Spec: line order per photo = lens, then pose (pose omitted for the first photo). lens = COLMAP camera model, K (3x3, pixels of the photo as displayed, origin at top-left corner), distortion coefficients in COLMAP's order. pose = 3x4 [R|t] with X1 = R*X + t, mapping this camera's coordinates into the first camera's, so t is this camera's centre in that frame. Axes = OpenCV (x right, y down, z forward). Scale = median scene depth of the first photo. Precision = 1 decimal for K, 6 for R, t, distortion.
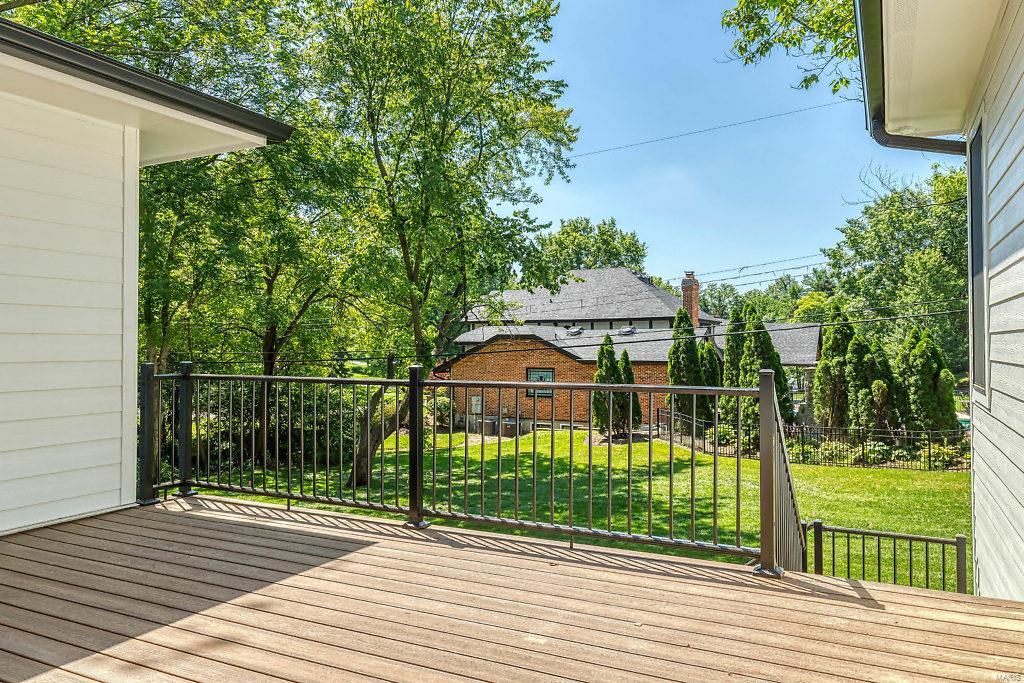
lens RADIAL K [[724.6, 0, 511.9], [0, 724.6, 336.2], [0, 0, 1]] dist [0.002431, 0.002040]
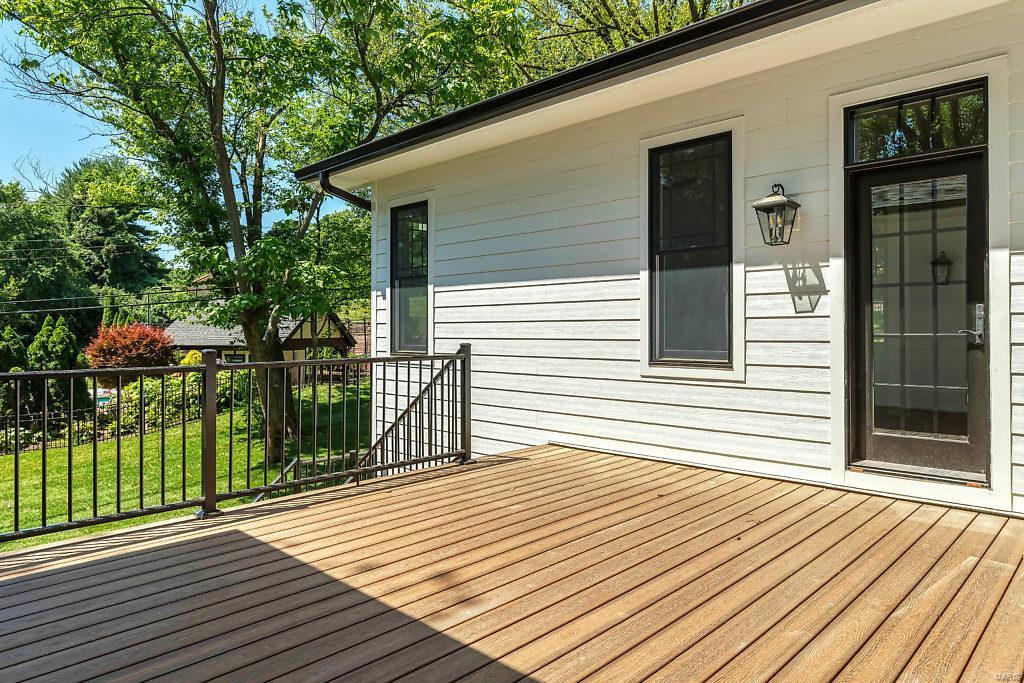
lens RADIAL K [[651.0, 0, 512.0], [0, 651.0, 341.5], [0, 0, 1]] dist [0.002144, -0.000068]
pose [[0.291134, -0.015836, 0.956551, -0.950706], [-0.007901, 0.999789, 0.018957, 0.011114], [-0.956650, -0.013077, 0.290947, 0.403433]]
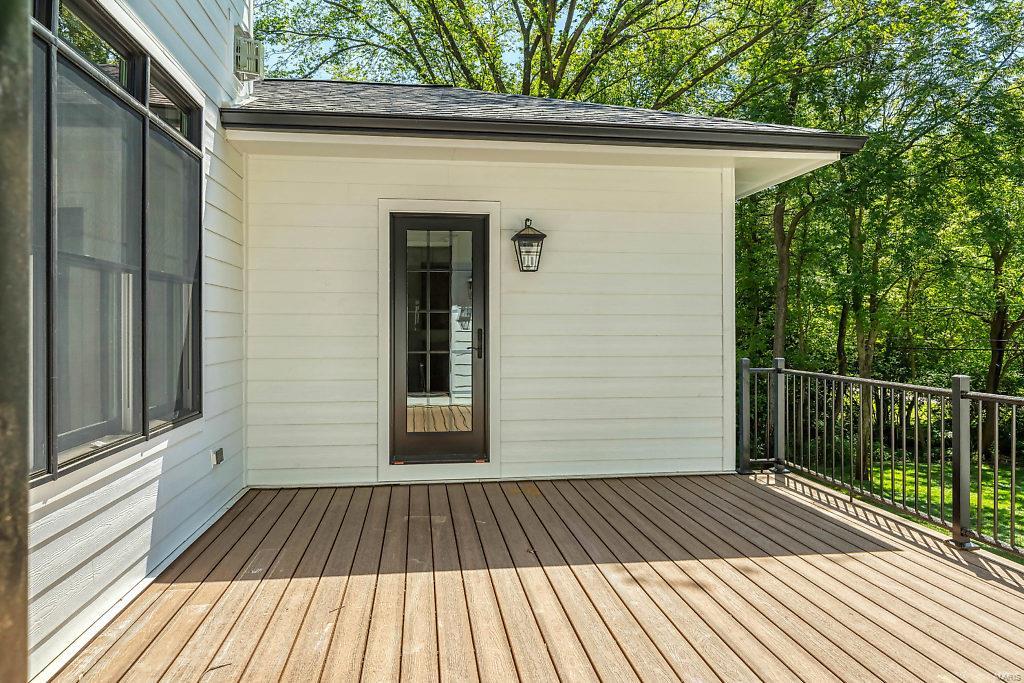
lens RADIAL K [[692.7, 0, 511.7], [0, 692.7, 338.0], [0, 0, 1]] dist [0.001296, -0.000452]
pose [[0.572474, 0.015411, -0.819778, 0.297185], [0.007462, 0.999684, 0.024004, -0.037215], [0.819889, -0.019858, 0.572178, 0.017288]]
